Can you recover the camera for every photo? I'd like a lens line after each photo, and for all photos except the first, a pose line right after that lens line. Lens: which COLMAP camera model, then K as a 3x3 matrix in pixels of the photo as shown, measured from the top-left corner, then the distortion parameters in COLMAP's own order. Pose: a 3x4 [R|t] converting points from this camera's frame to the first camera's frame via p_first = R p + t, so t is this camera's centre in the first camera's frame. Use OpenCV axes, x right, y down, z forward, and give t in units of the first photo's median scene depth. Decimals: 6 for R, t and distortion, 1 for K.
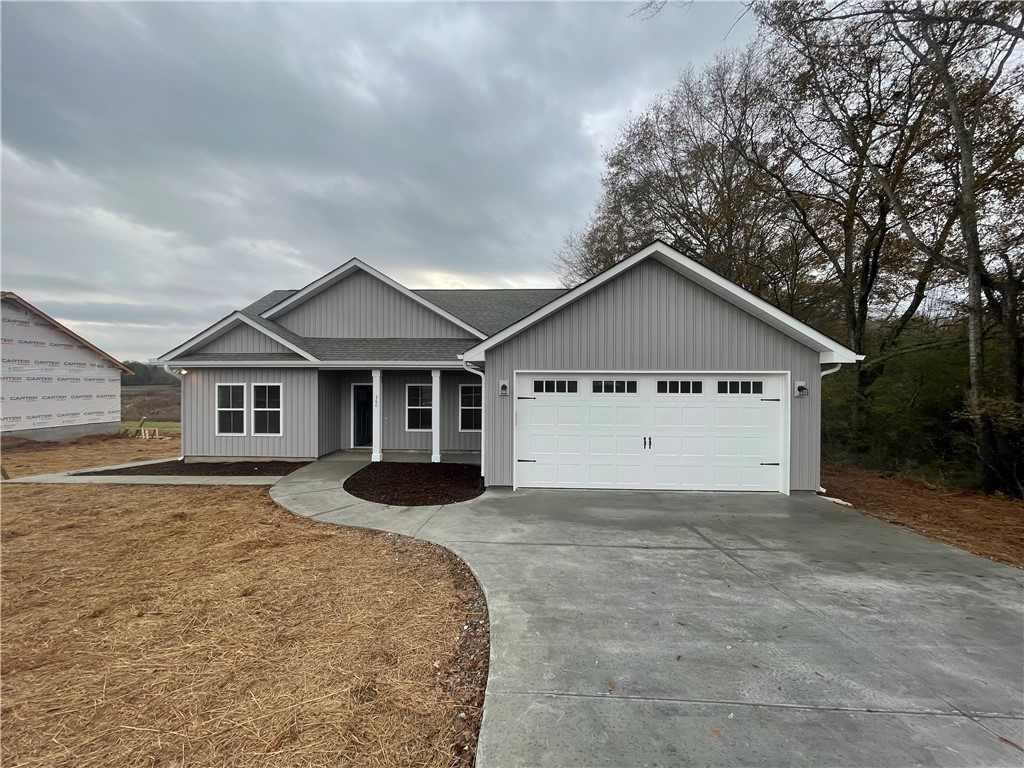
lens RADIAL K [[413.4, 0, 510.6], [0, 413.4, 384.8], [0, 0, 1]] dist [-0.001678, 0.000551]
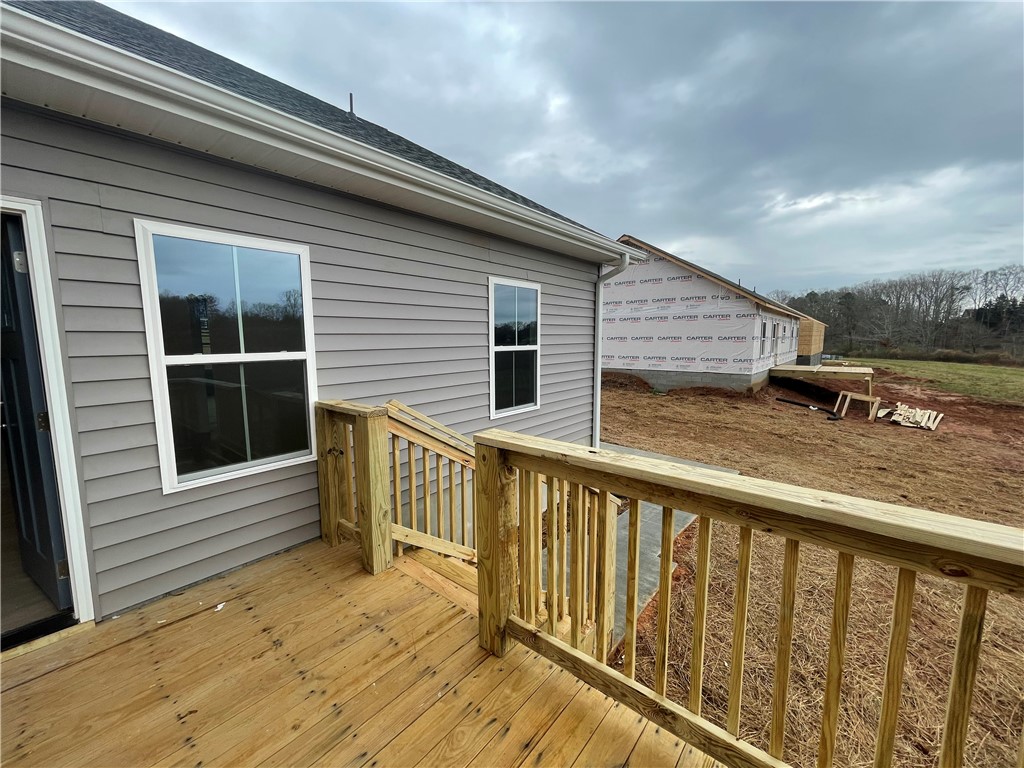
lens RADIAL K [[413.4, 0, 511.7], [0, 413.4, 384.0], [0, 0, 1]] dist [-0.001678, 0.000551]
pose [[-0.592081, 0.095876, -0.800155, -0.368858], [0.005485, 0.993354, 0.114967, 0.053225], [0.805860, 0.063681, -0.588672, 2.765951]]
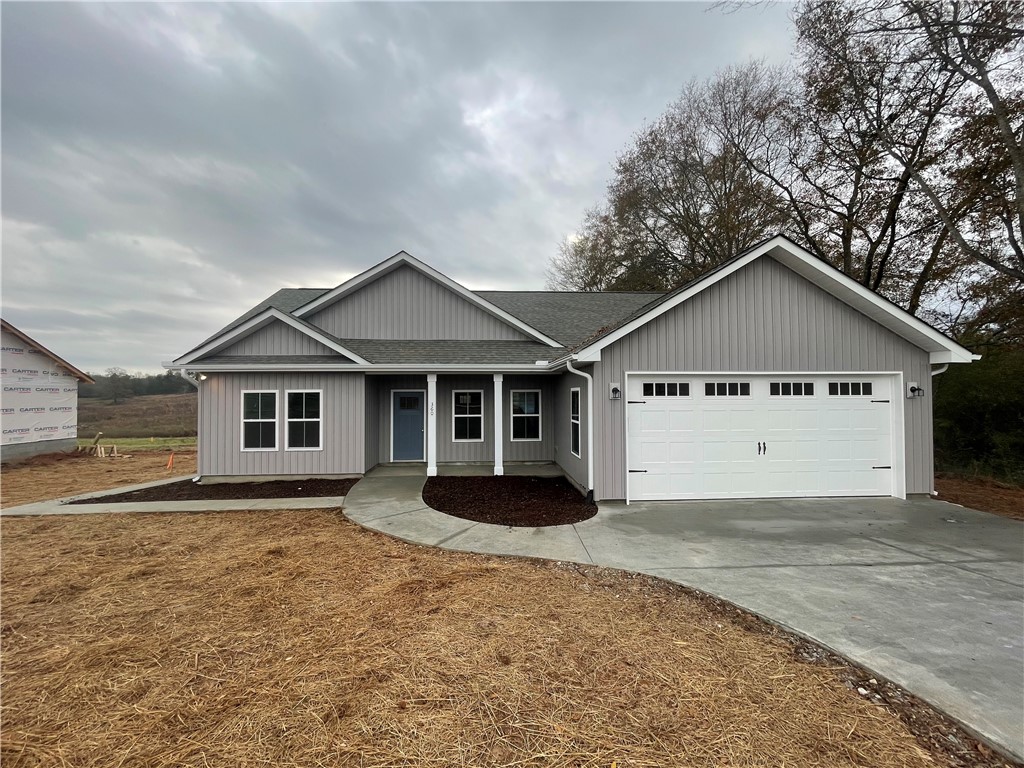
lens RADIAL K [[413.4, 0, 509.2], [0, 413.4, 384.1], [0, 0, 1]] dist [-0.001678, 0.000551]
pose [[0.994864, -0.005686, 0.101061, -0.332643], [0.008248, 0.999655, -0.024954, 0.012629], [-0.100884, 0.025659, 0.994567, 0.115146]]
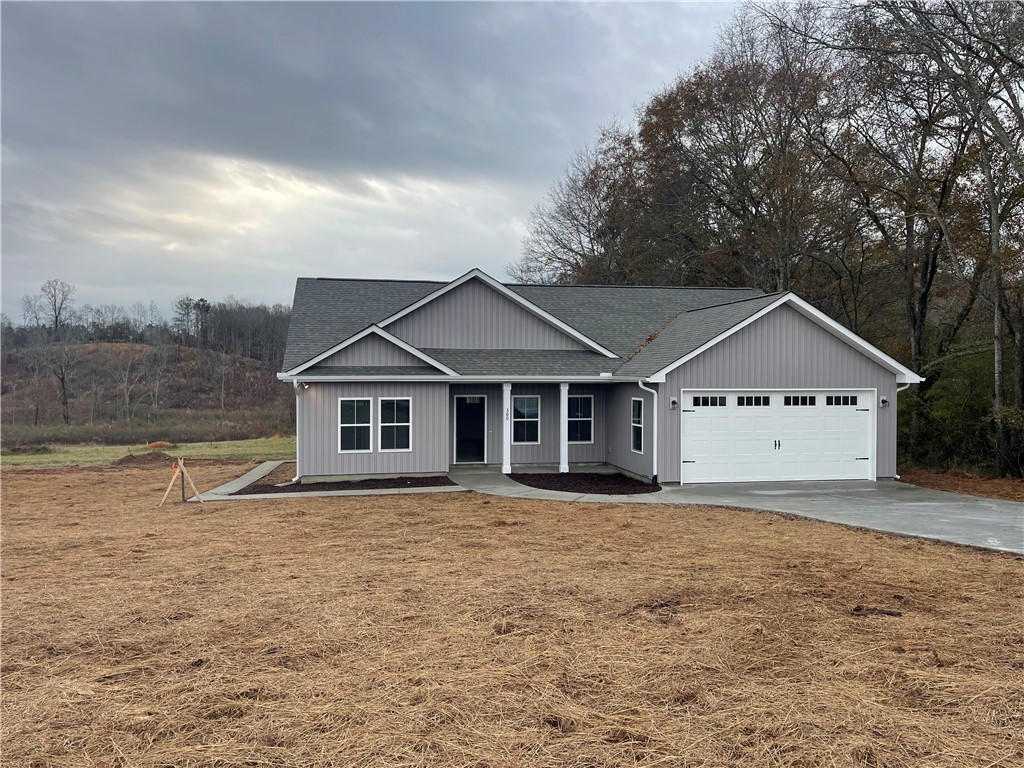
lens RADIAL K [[779.3, 0, 513.6], [0, 779.3, 380.9], [0, 0, 1]] dist [0.036531, -0.021921]
pose [[0.973883, -0.005279, 0.226988, -0.995068], [0.002690, 0.999928, 0.011712, -0.086107], [-0.227033, -0.010796, 0.973827, -1.149724]]
